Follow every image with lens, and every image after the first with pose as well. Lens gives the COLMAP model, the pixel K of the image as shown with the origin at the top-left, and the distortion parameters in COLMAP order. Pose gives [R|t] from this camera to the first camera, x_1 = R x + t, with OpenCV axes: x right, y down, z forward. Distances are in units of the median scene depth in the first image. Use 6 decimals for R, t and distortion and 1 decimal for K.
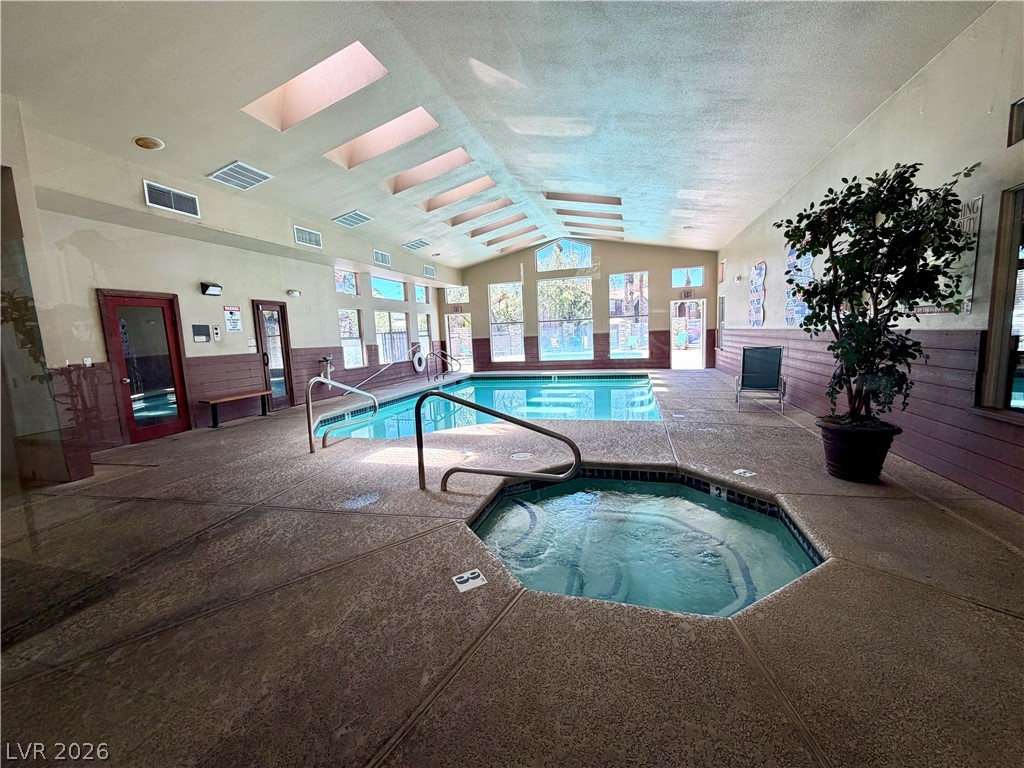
lens RADIAL K [[408.9, 0, 510.1], [0, 408.9, 384.0], [0, 0, 1]] dist [0.000185, 0.000094]
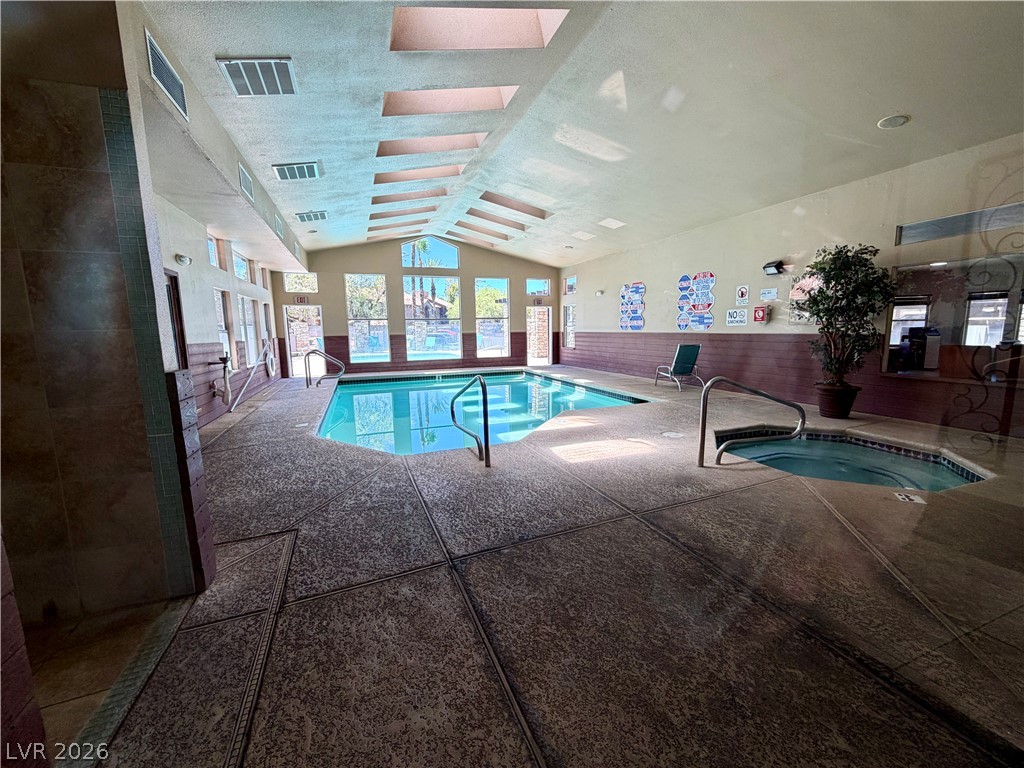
lens RADIAL K [[408.9, 0, 510.1], [0, 408.9, 384.0], [0, 0, 1]] dist [0.000185, 0.000094]
pose [[0.798567, -0.050360, 0.599795, -0.353612], [0.053414, 0.998491, 0.012720, -0.002683], [-0.599531, 0.021880, 0.800053, 0.116390]]
